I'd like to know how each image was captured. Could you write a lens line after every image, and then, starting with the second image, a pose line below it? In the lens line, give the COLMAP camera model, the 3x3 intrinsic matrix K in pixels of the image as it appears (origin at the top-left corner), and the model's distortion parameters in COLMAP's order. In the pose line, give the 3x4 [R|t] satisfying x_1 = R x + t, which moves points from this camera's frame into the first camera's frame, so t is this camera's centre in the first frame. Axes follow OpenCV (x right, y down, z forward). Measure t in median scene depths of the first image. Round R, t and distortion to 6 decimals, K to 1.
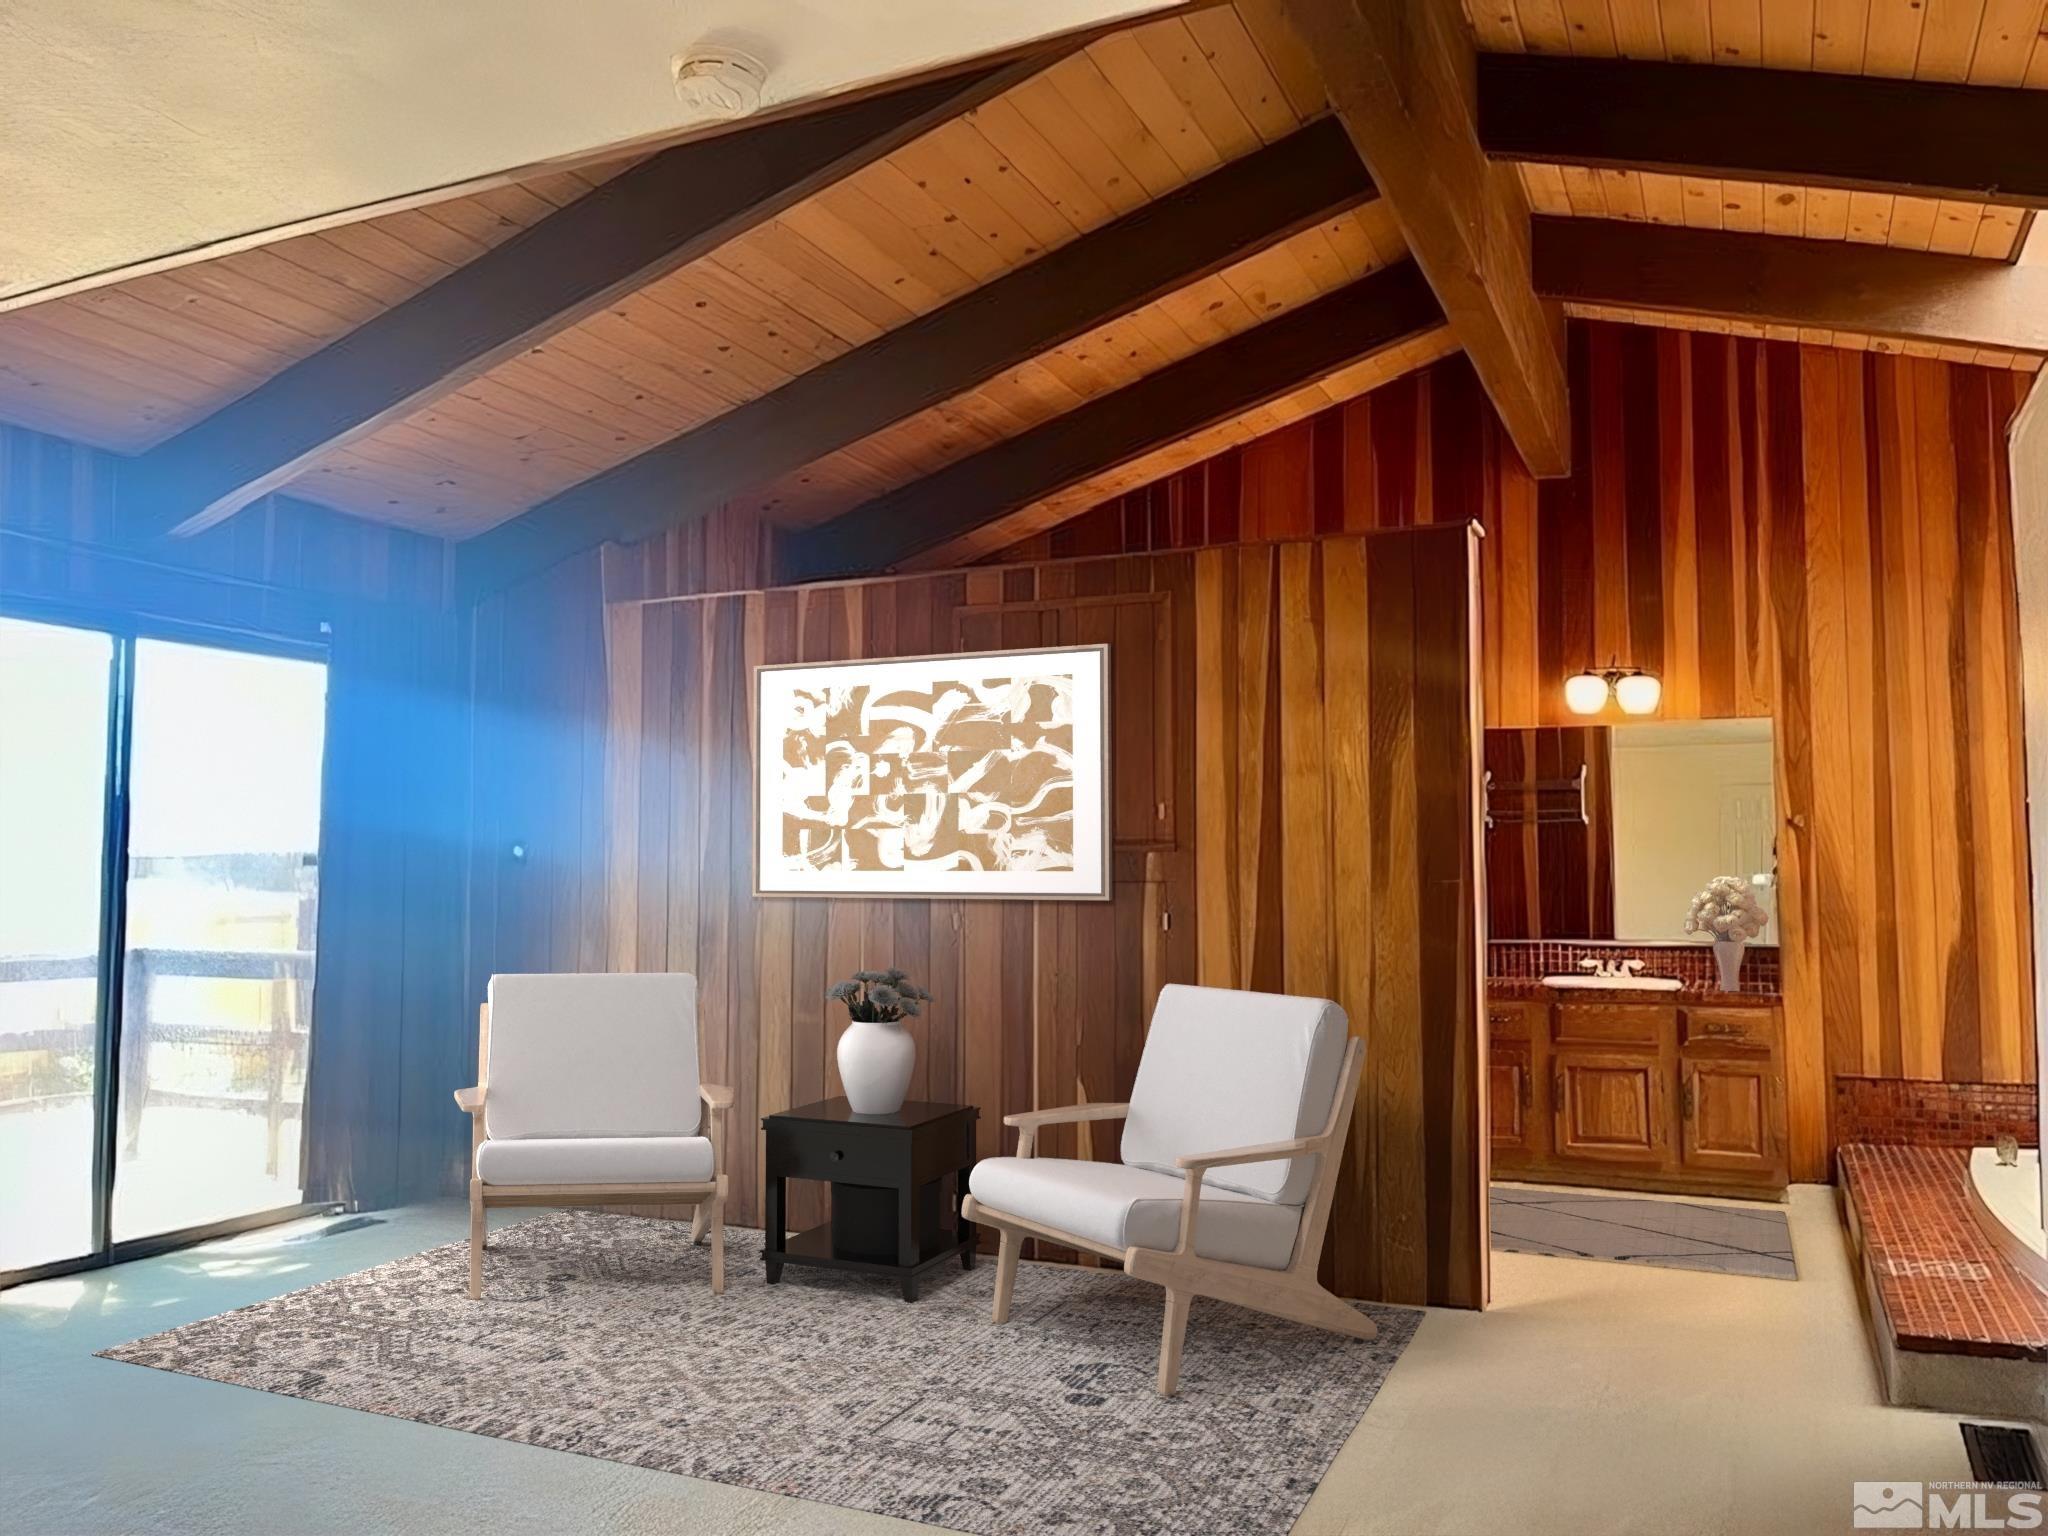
lens RADIAL K [[1552.4, 0, 1007.9], [0, 1552.4, 766.2], [0, 0, 1]] dist [0.036688, -0.050724]
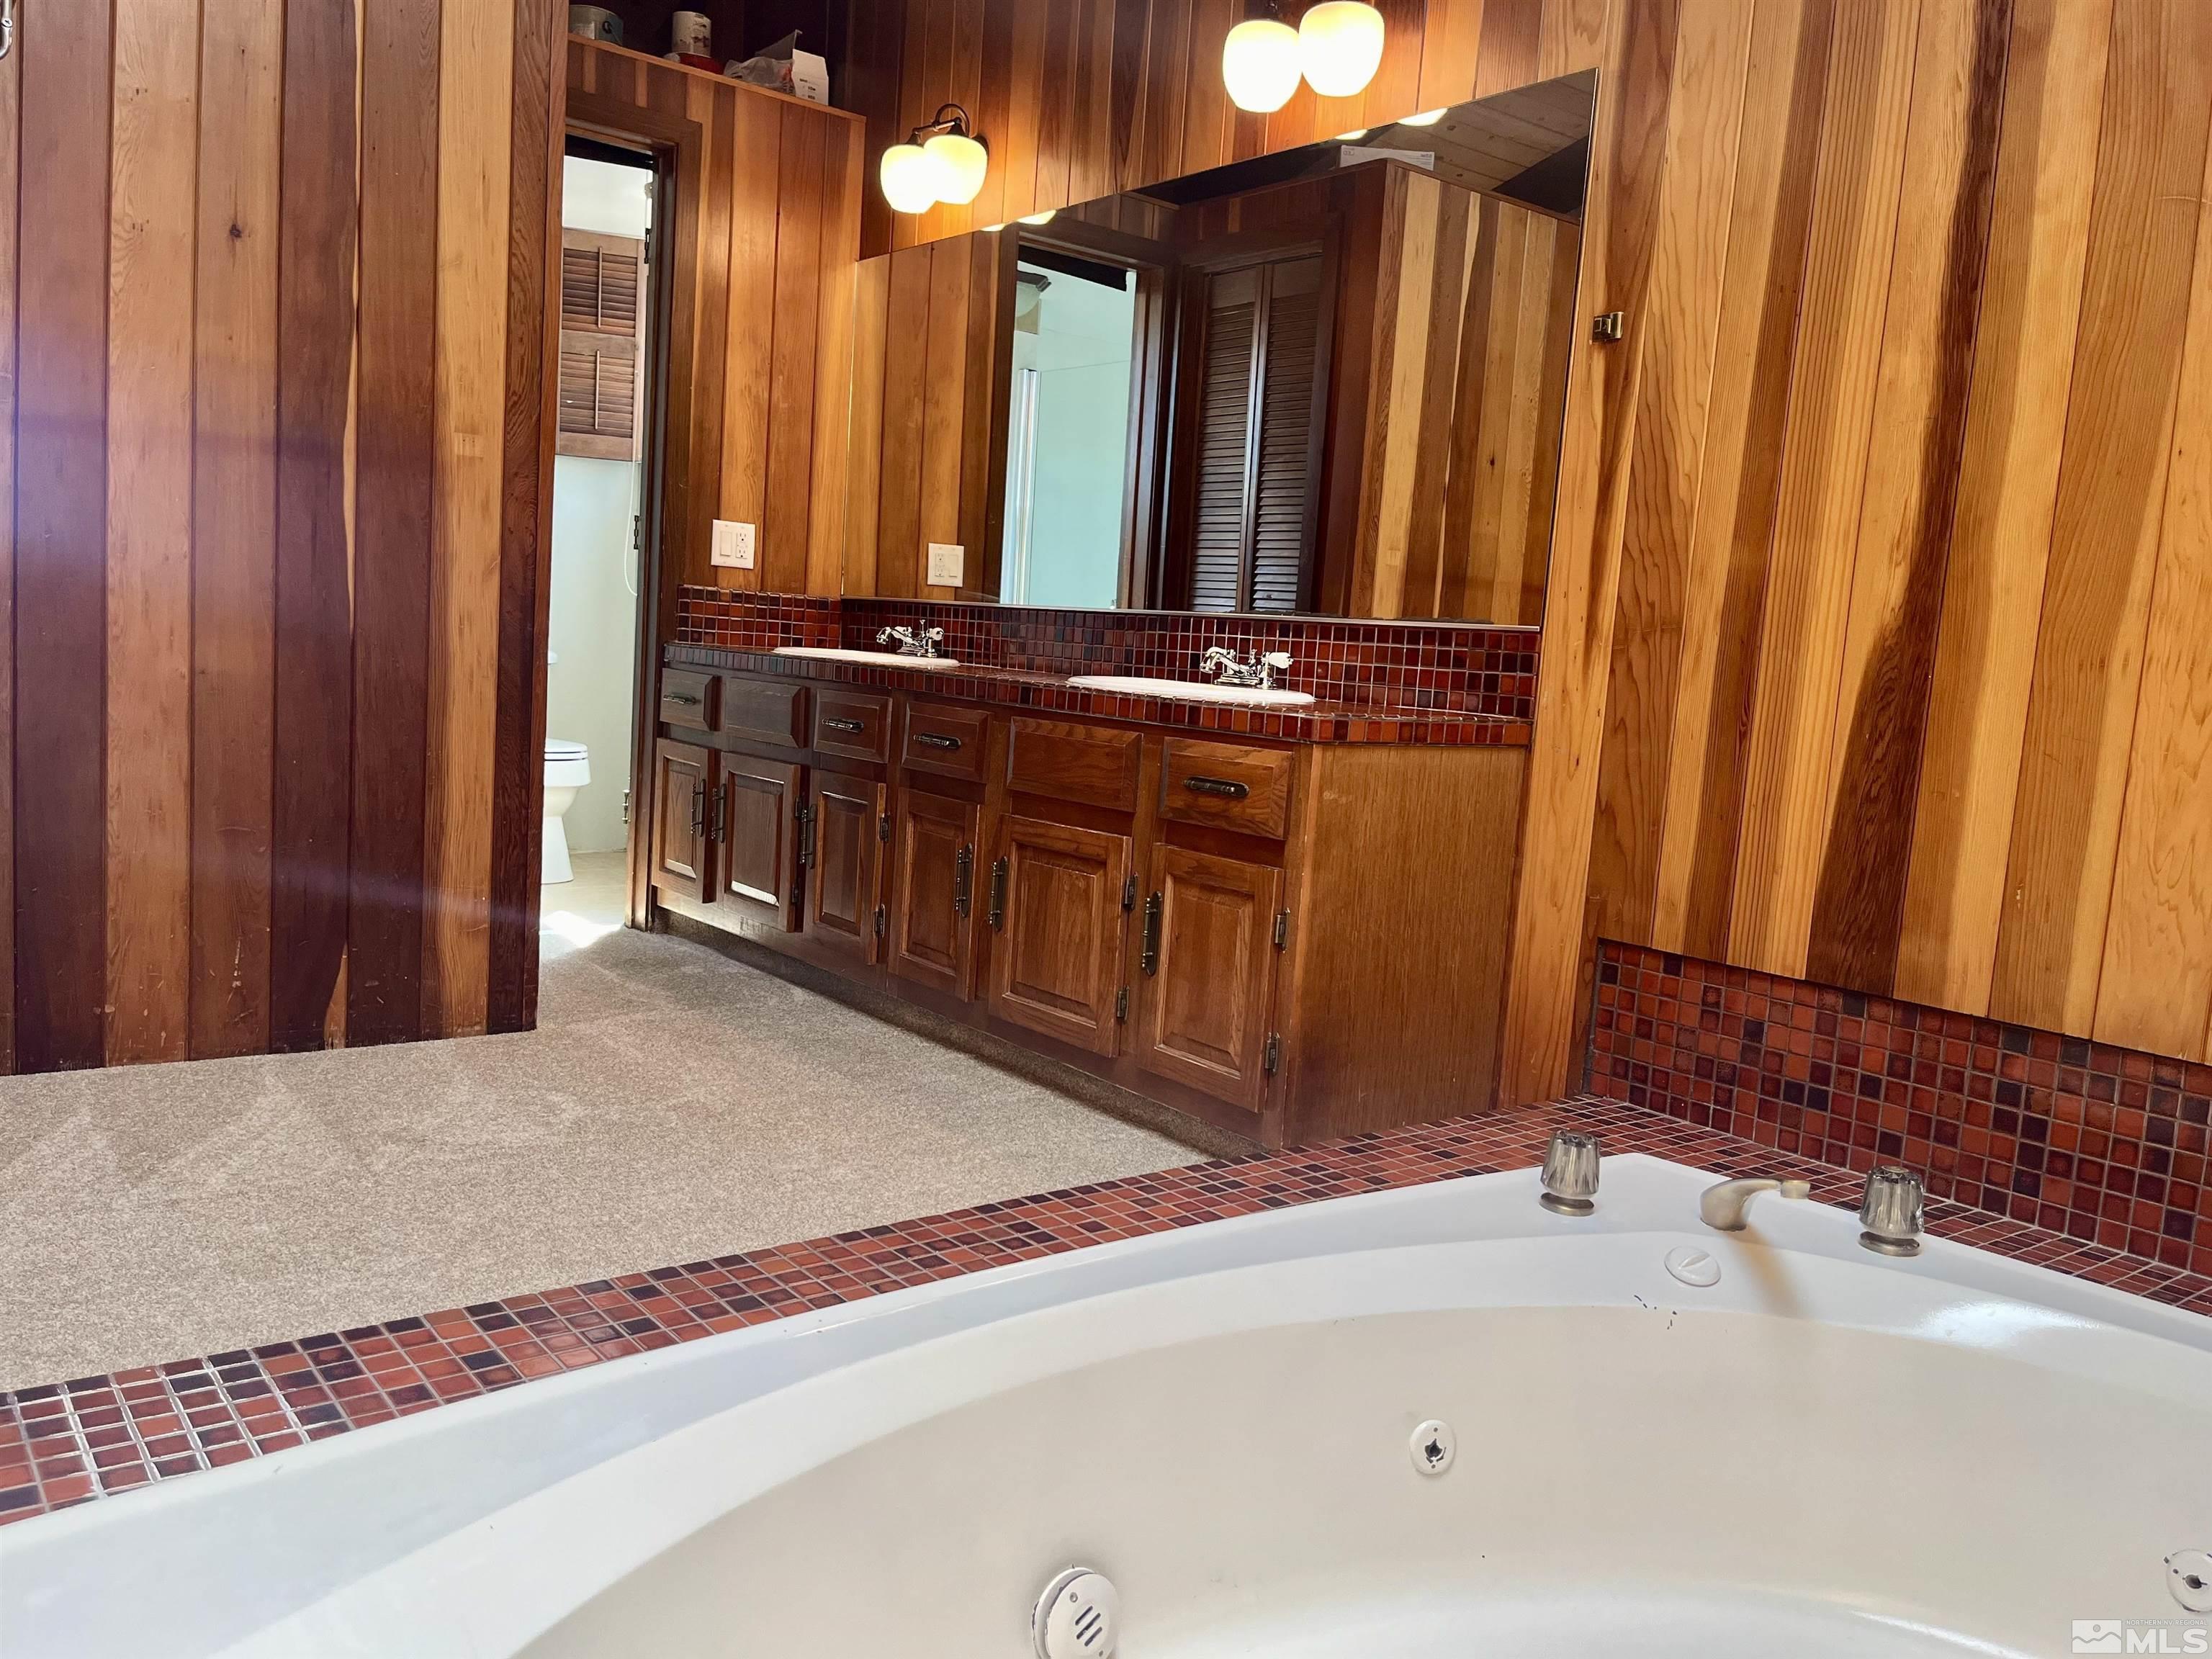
lens RADIAL K [[1694.9, 0, 1101.5], [0, 1694.9, 827.2], [0, 0, 1]] dist [0.059573, -0.084752]
pose [[0.893502, 0.108661, -0.435715, 0.611688], [-0.032845, 0.983497, 0.177917, 0.091445], [0.447857, -0.144658, 0.882325, 0.539012]]
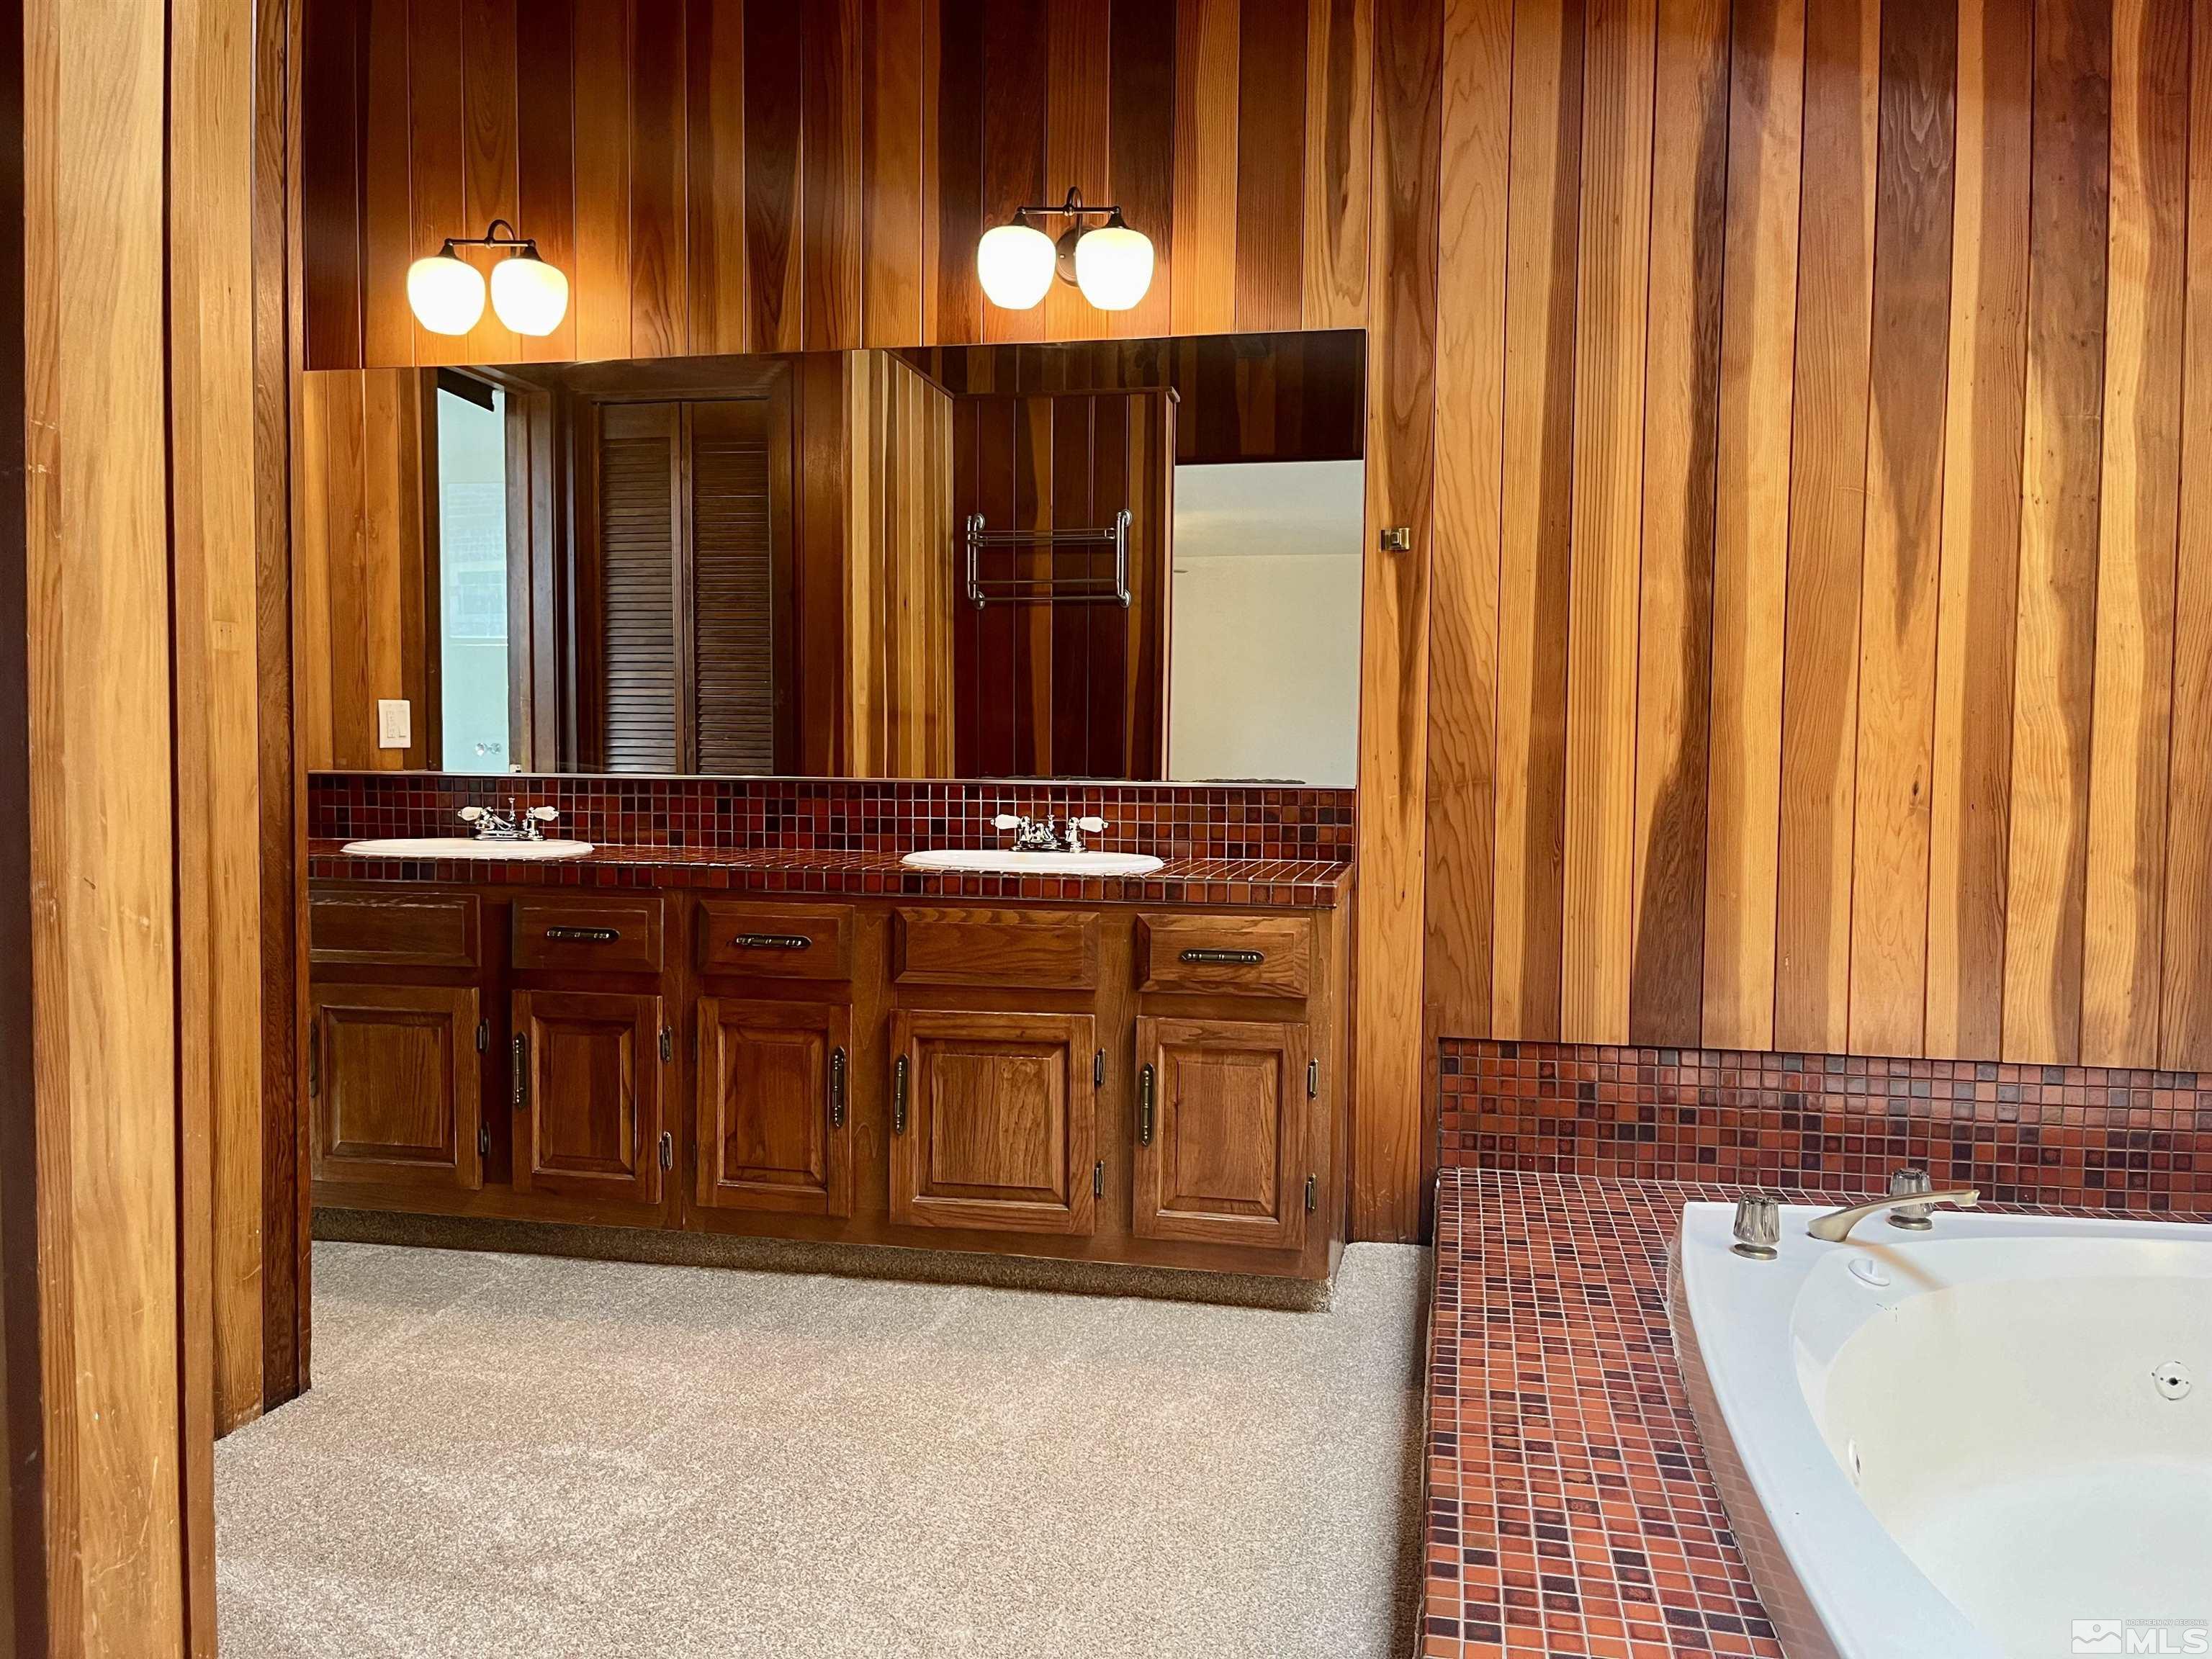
lens RADIAL K [[1694.9, 0, 1090.4], [0, 1694.9, 824.3], [0, 0, 1]] dist [0.059573, -0.084752]
pose [[0.972499, -0.000832, 0.232904, 0.288845], [-0.026757, 0.992974, 0.115270, 0.067496], [-0.231364, -0.118331, 0.965644, 0.497559]]
